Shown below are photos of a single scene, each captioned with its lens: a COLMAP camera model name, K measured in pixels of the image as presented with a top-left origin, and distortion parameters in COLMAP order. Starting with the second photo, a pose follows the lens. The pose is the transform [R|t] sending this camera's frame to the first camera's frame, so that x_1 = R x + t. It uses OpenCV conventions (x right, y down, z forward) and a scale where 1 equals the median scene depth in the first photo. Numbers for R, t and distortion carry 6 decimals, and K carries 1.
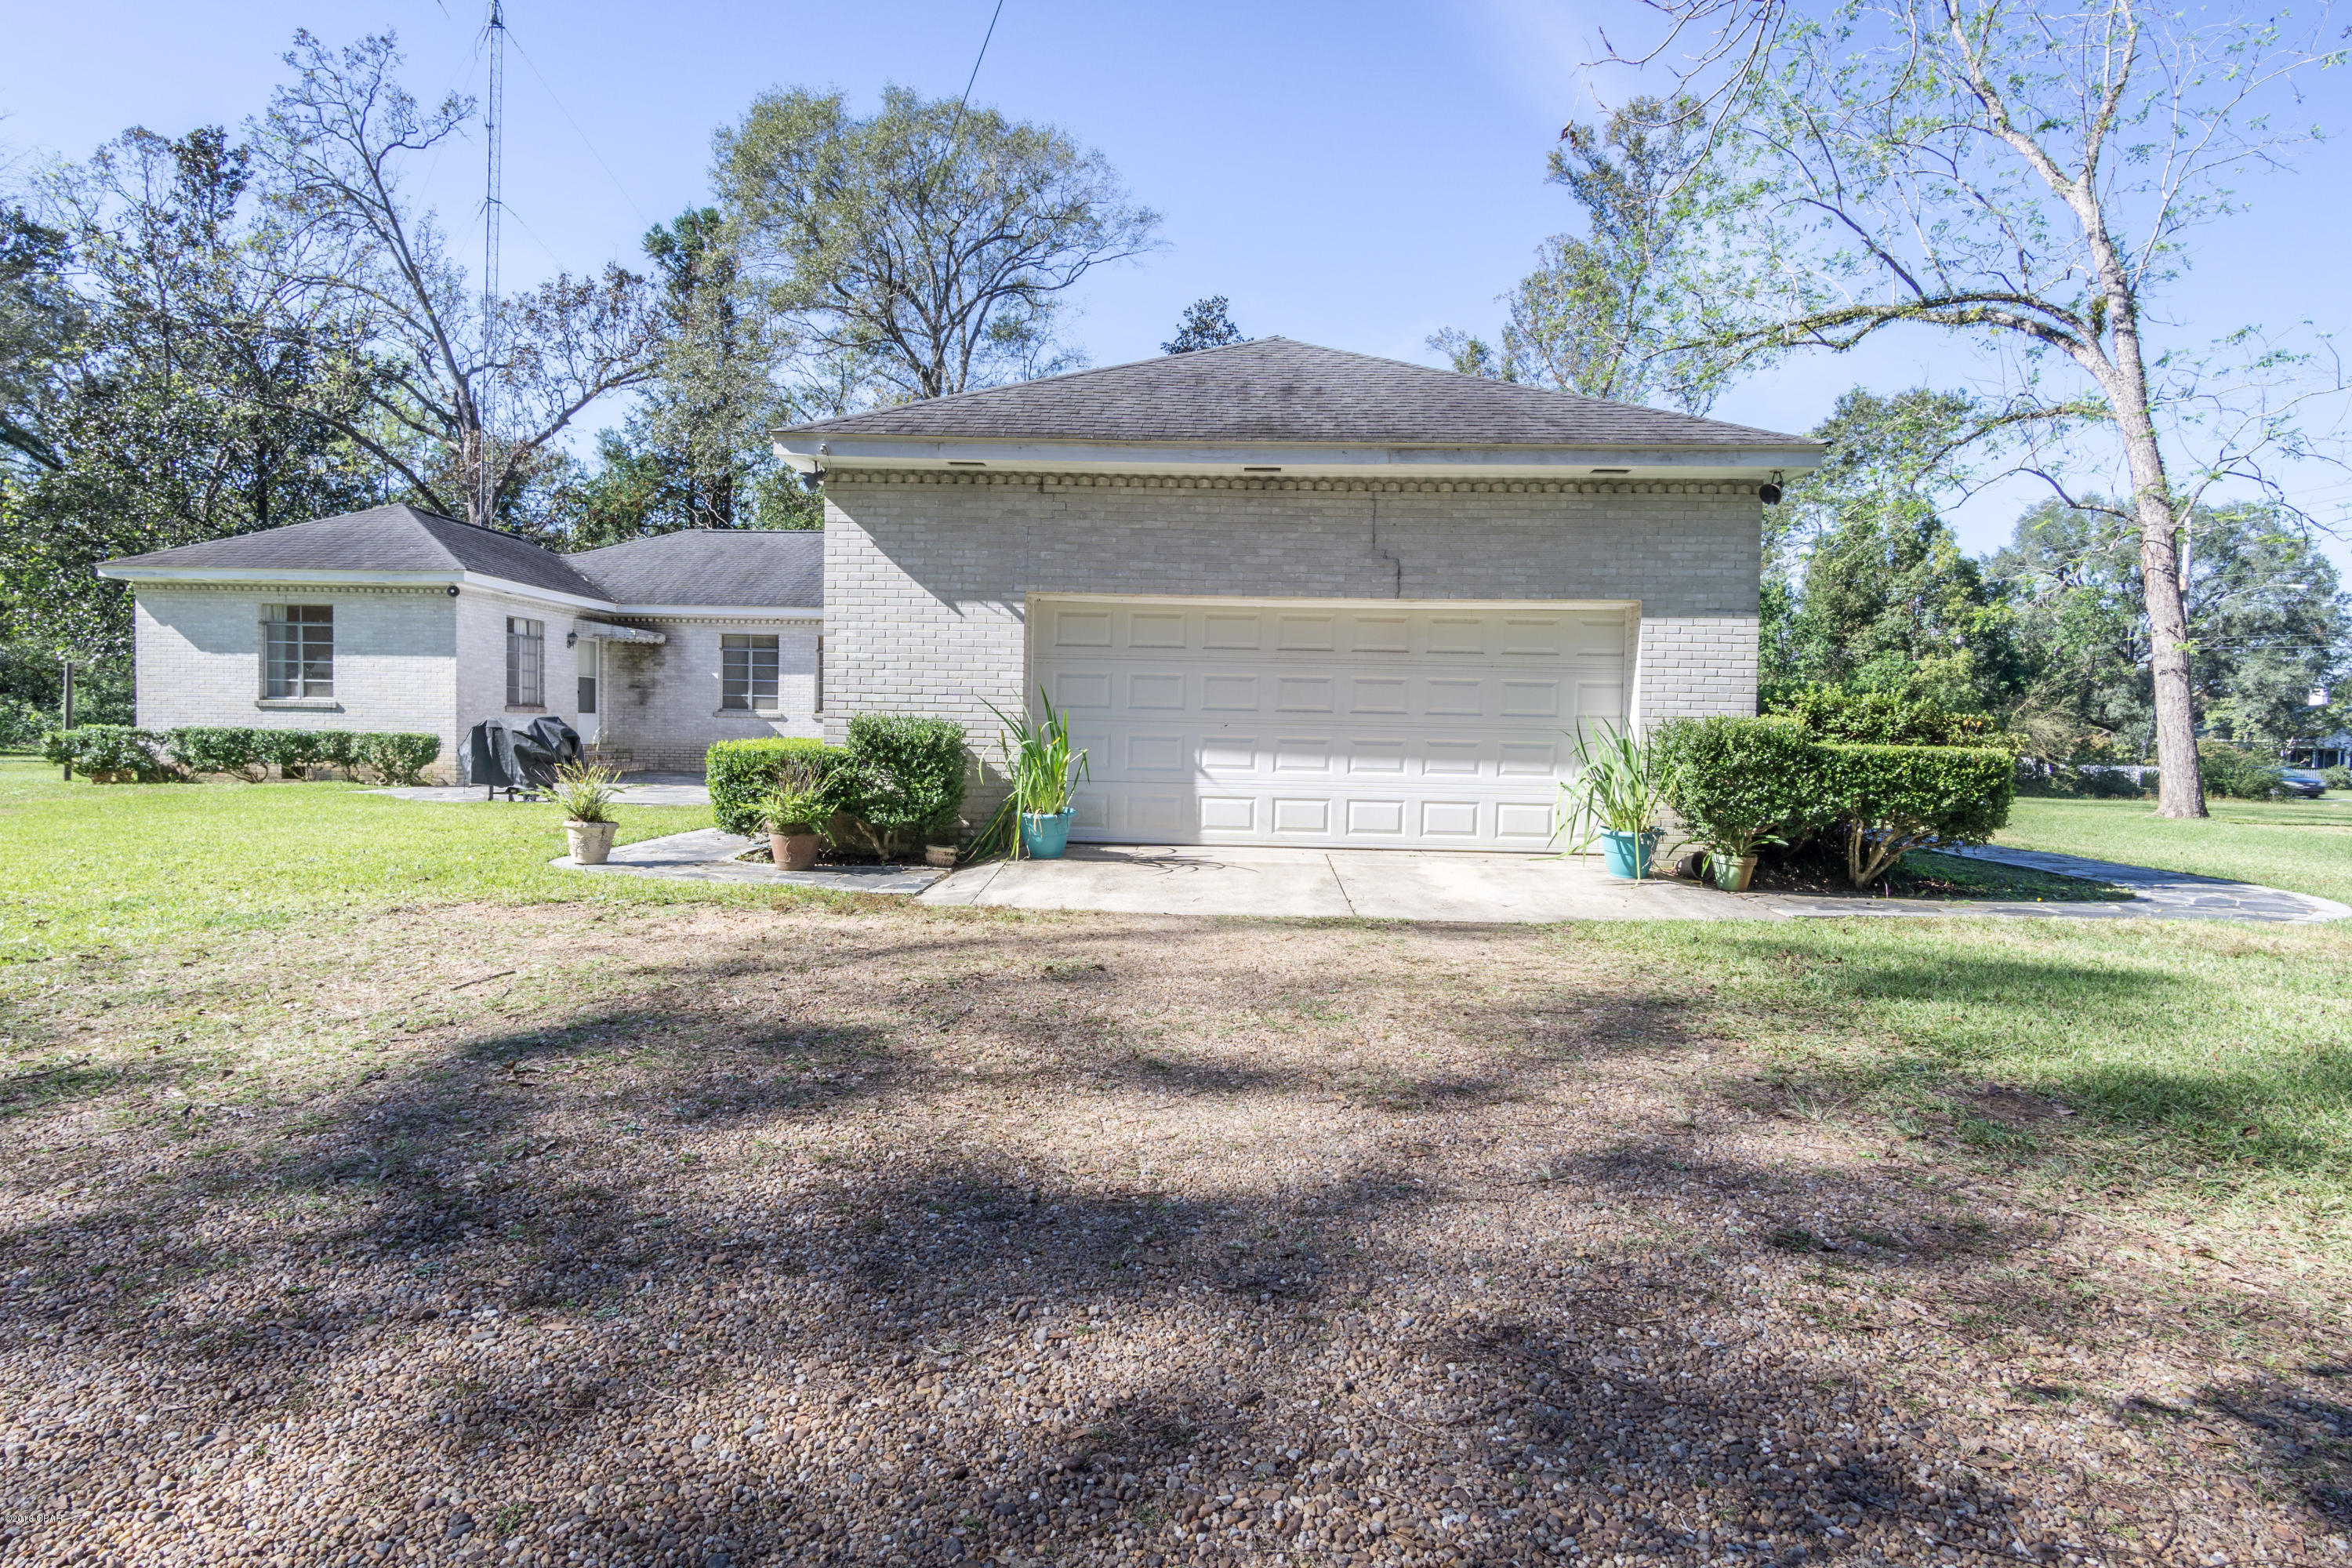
lens RADIAL K [[1240.6, 0, 1179.6], [0, 1240.6, 774.3], [0, 0, 1]] dist [0.003173, -0.003224]
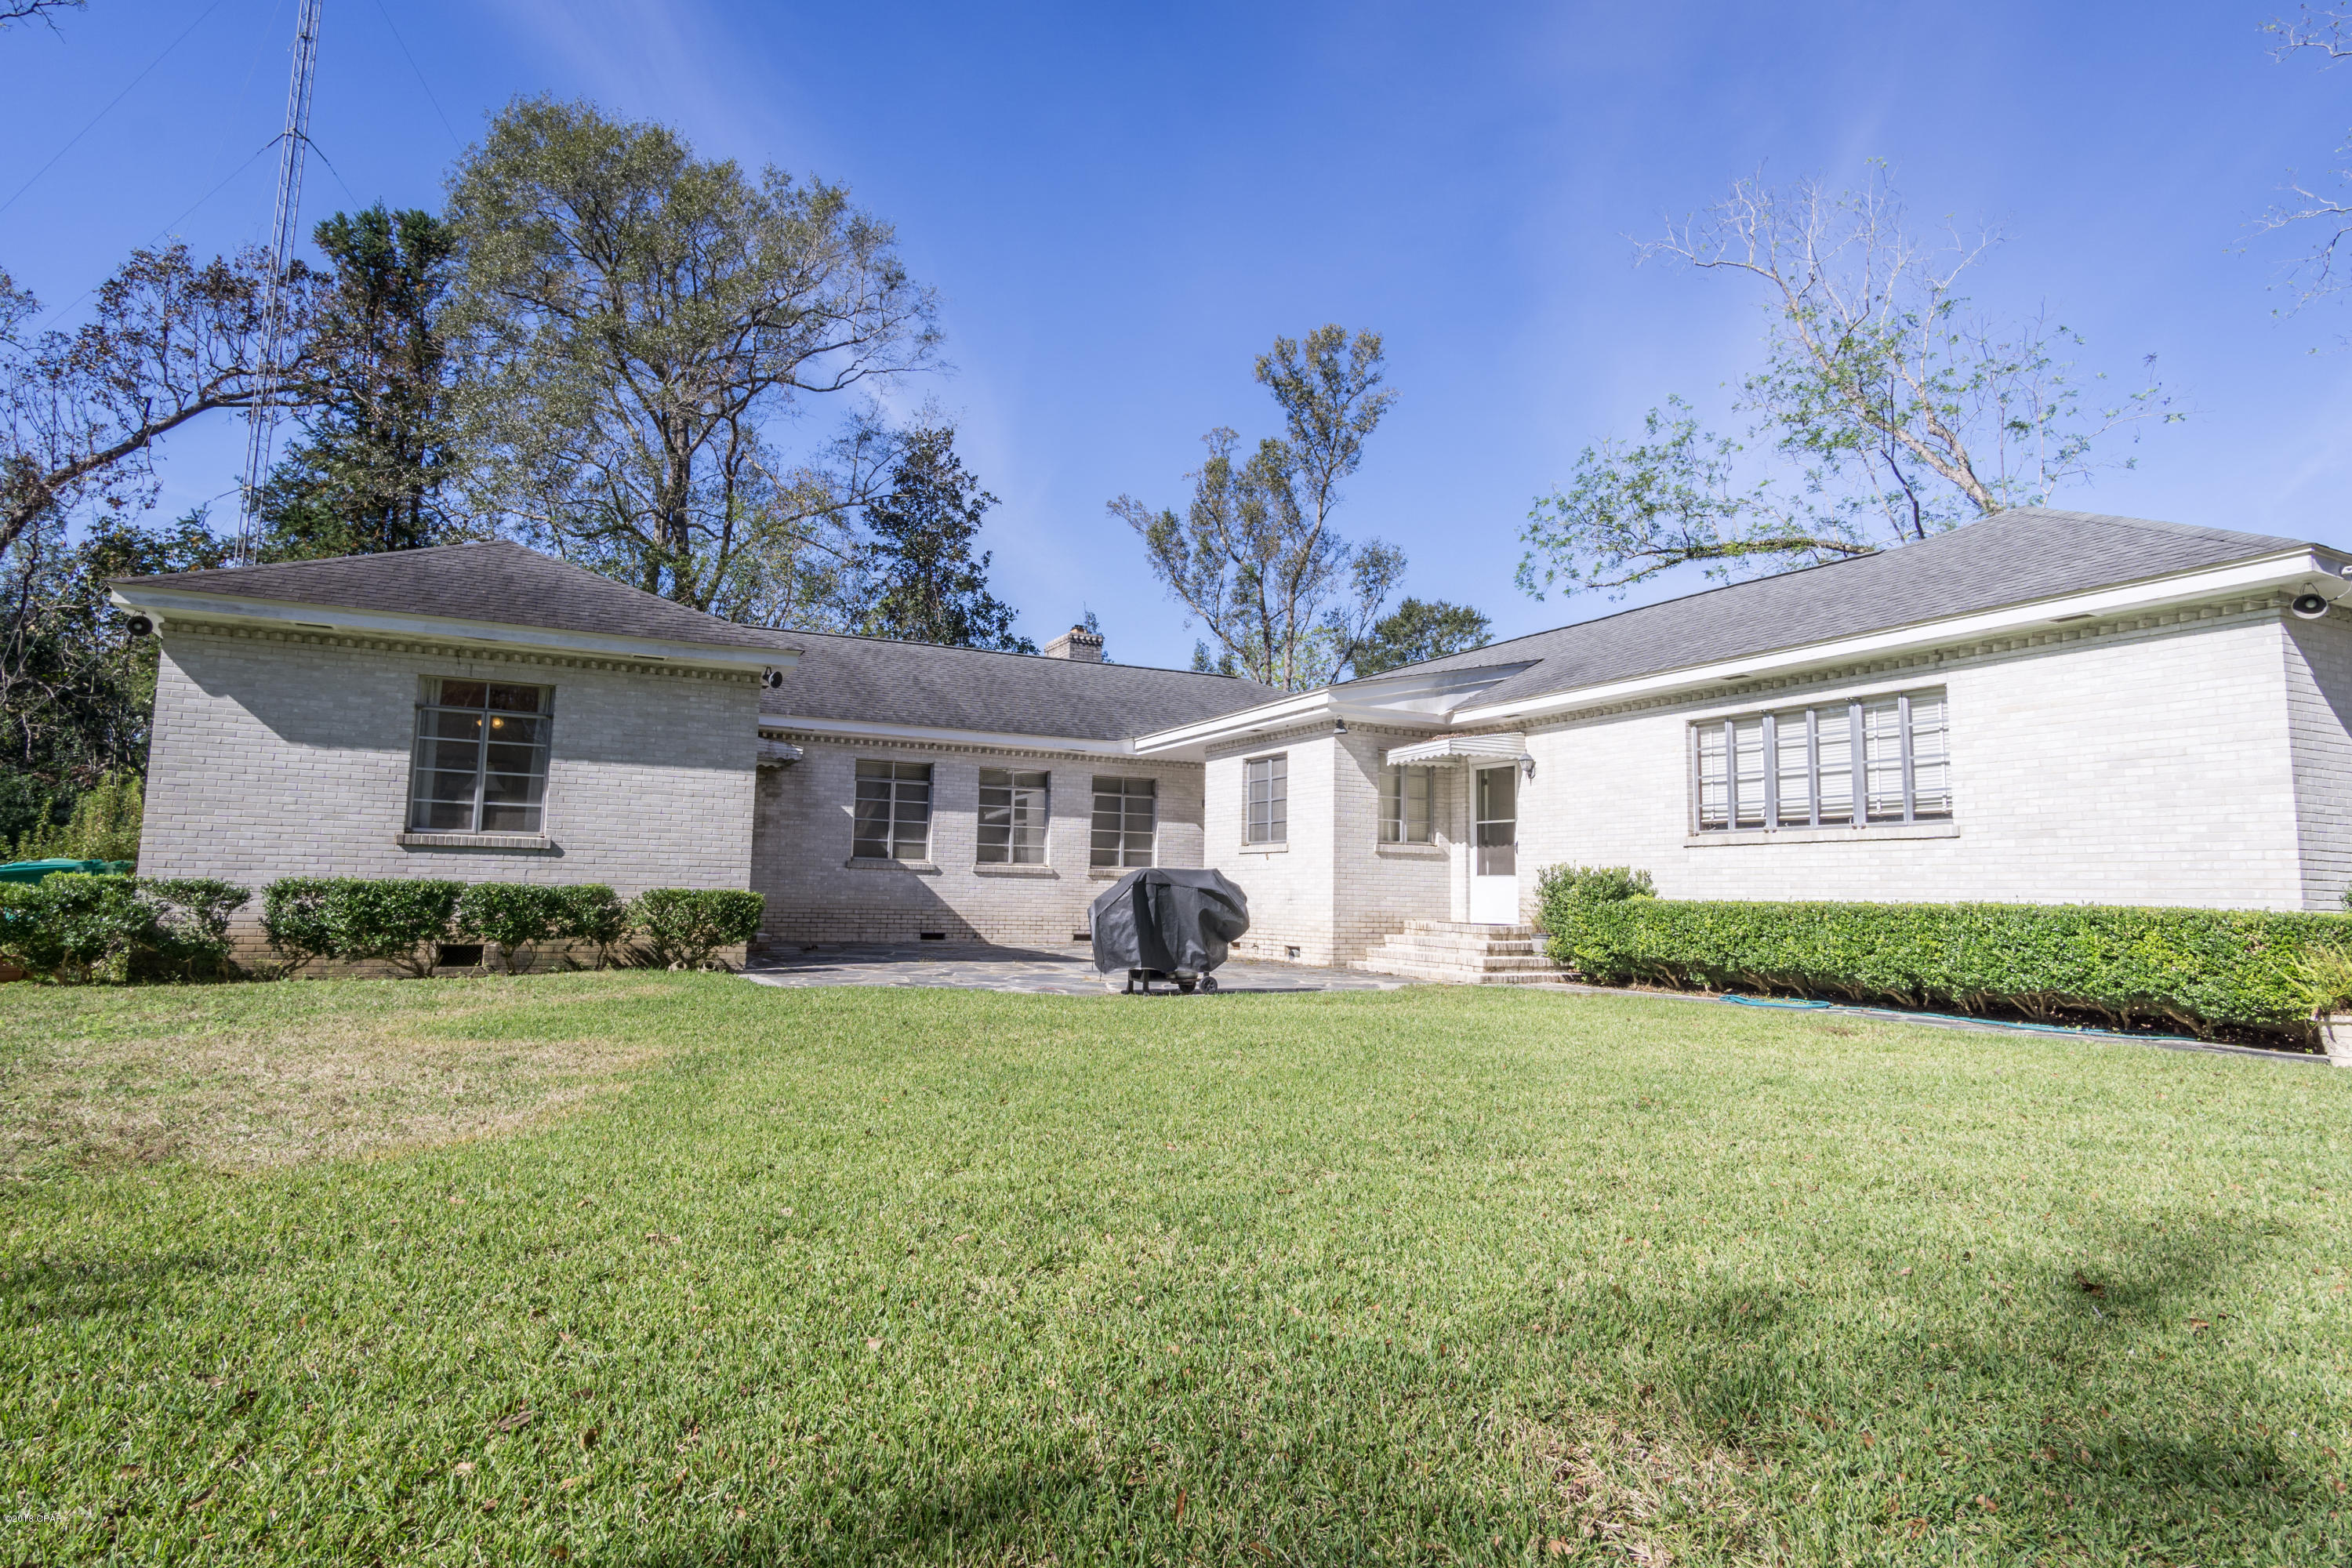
lens RADIAL K [[1240.6, 0, 1178.4], [0, 1240.6, 776.7], [0, 0, 1]] dist [0.003173, -0.003224]
pose [[0.891183, 0.047824, 0.451117, -0.676956], [0.006464, 0.992988, -0.118040, -0.013741], [-0.453598, 0.108111, 0.884625, 0.299420]]
